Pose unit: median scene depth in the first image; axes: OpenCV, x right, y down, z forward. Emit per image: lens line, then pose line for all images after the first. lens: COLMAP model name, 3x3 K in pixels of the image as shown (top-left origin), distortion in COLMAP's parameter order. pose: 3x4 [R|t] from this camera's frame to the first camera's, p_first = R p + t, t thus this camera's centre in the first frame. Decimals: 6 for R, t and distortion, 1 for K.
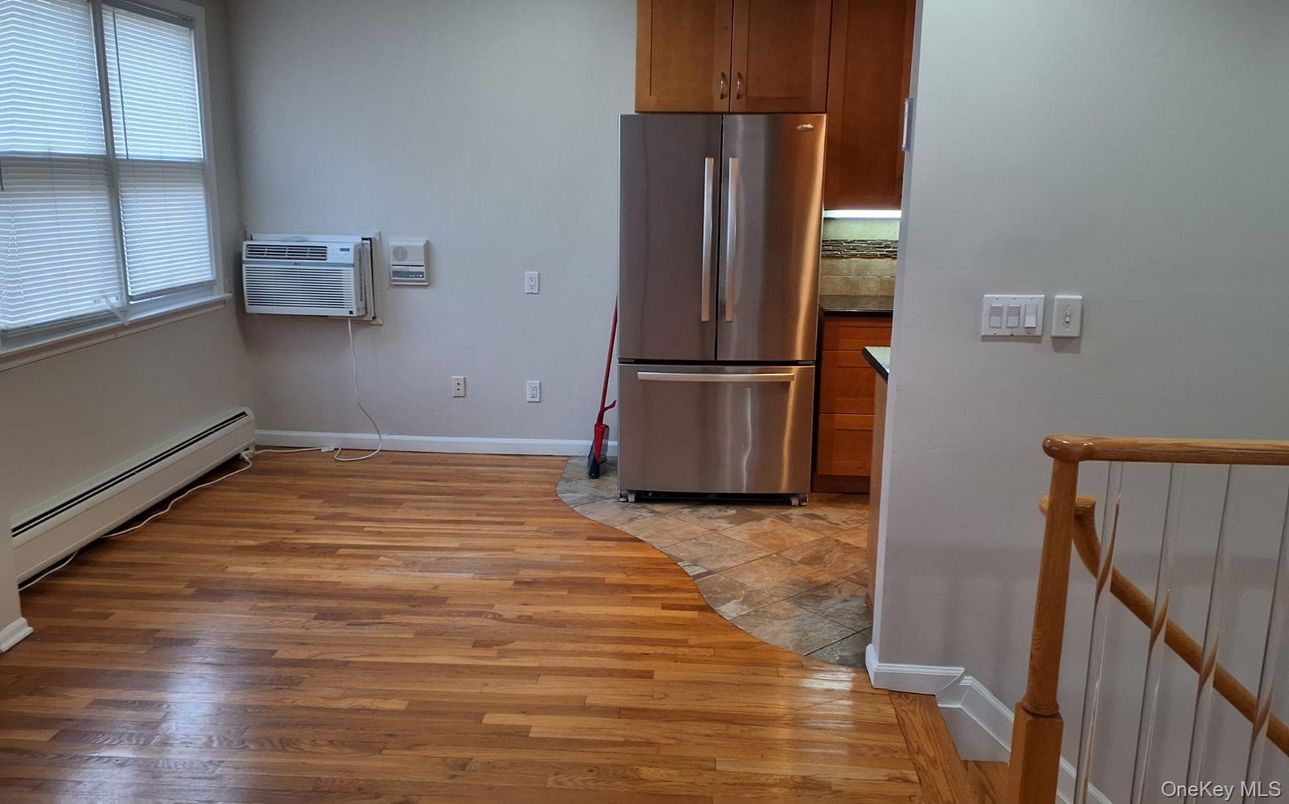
lens RADIAL K [[1038.1, 0, 644.5], [0, 1038.1, 402.0], [0, 0, 1]] dist [-0.004350, -0.005994]
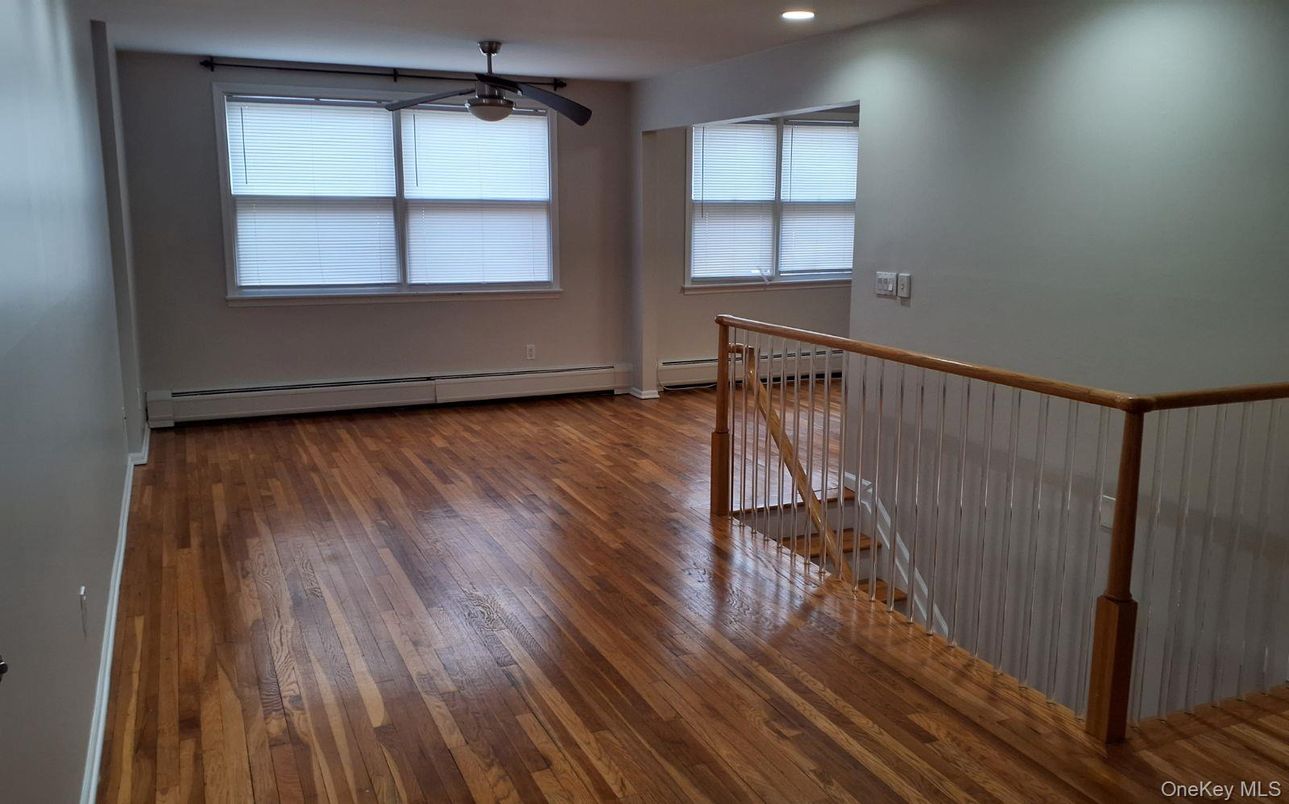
lens RADIAL K [[1038.1, 0, 644.5], [0, 1038.1, 402.0], [0, 0, 1]] dist [-0.004350, -0.005994]
pose [[0.474242, 0.151648, -0.867235, 1.757215], [-0.175902, 0.981513, 0.075440, 0.057535], [0.862643, 0.116771, 0.492150, -0.238172]]
